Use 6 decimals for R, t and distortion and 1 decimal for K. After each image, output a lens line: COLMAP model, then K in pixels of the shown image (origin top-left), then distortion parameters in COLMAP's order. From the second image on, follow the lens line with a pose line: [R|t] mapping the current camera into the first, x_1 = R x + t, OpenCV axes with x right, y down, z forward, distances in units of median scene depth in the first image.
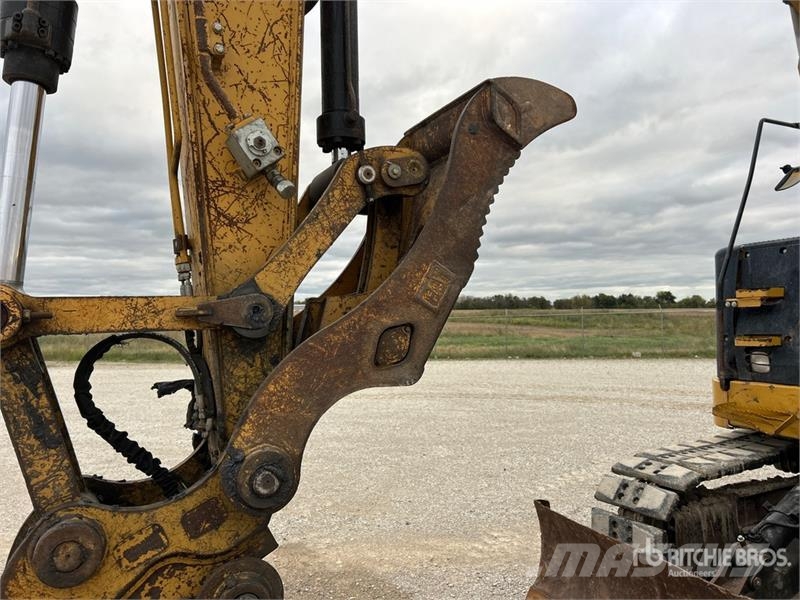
lens RADIAL K [[595.6, 0, 394.5], [0, 595.6, 298.9], [0, 0, 1]] dist [0.049242, -0.050072]
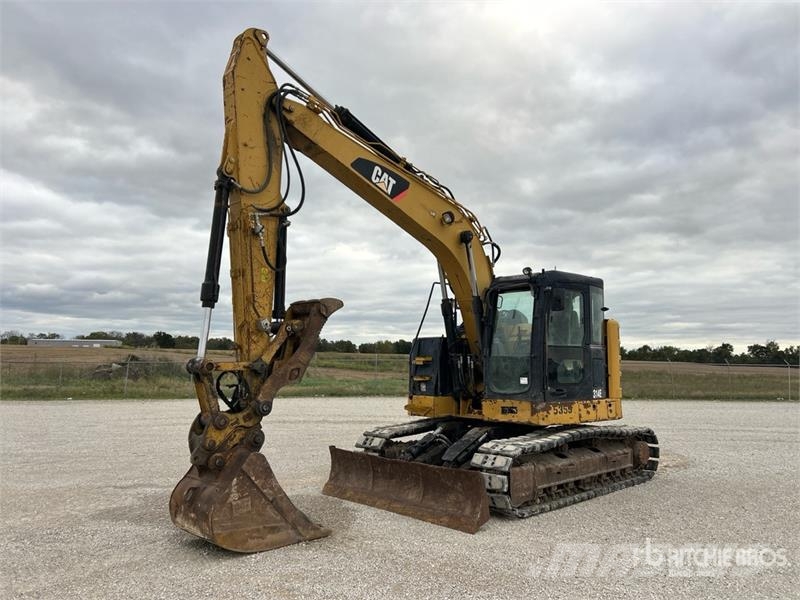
lens RADIAL K [[595.6, 0, 396.0], [0, 595.6, 303.0], [0, 0, 1]] dist [0.049242, -0.050072]
pose [[0.947925, 0.057760, 0.313211, -0.602406], [-0.038061, 0.996914, -0.068653, -0.144850], [-0.316210, 0.053157, 0.947199, -2.818477]]
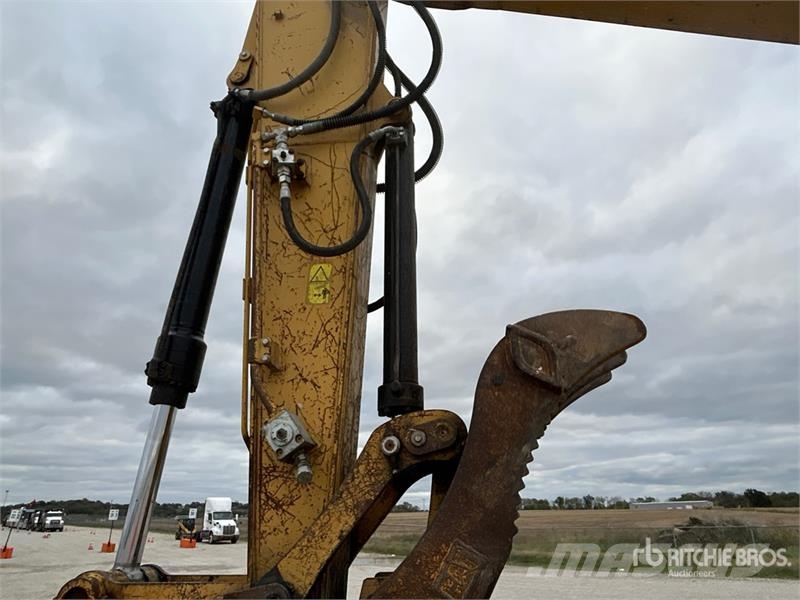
lens RADIAL K [[522.8, 0, 405.6], [0, 522.8, 313.3], [0, 0, 1]] dist [-0.003615, 0.007215]
pose [[0.817762, -0.206682, -0.537167, 0.485605], [0.017285, 0.941697, -0.336016, -0.128400], [0.575297, 0.265497, 0.773656, 0.291407]]
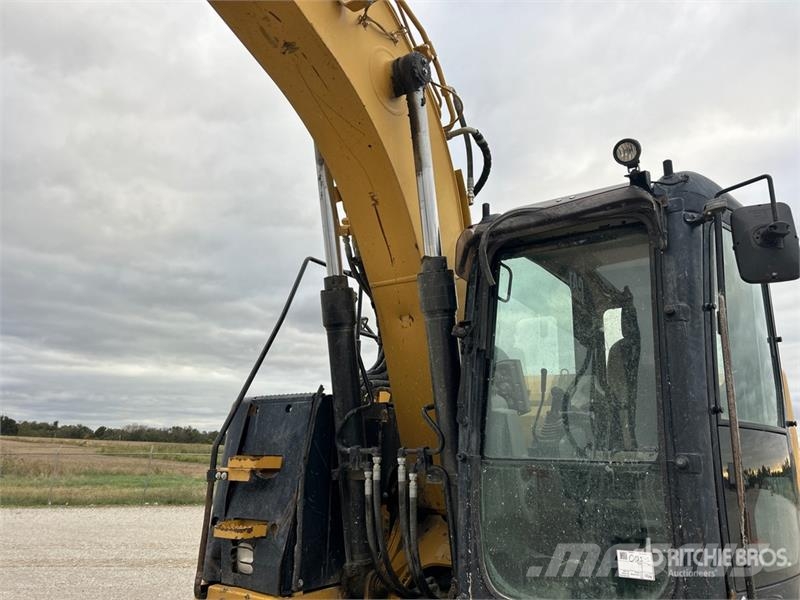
lens RADIAL K [[595.6, 0, 401.0], [0, 595.6, 296.1], [0, 0, 1]] dist [0.049242, -0.050072]
pose [[0.864696, 0.169729, 0.472751, 0.816533], [-0.059377, 0.969120, -0.239334, -0.095806], [-0.498774, 0.178881, 0.848072, 0.478910]]
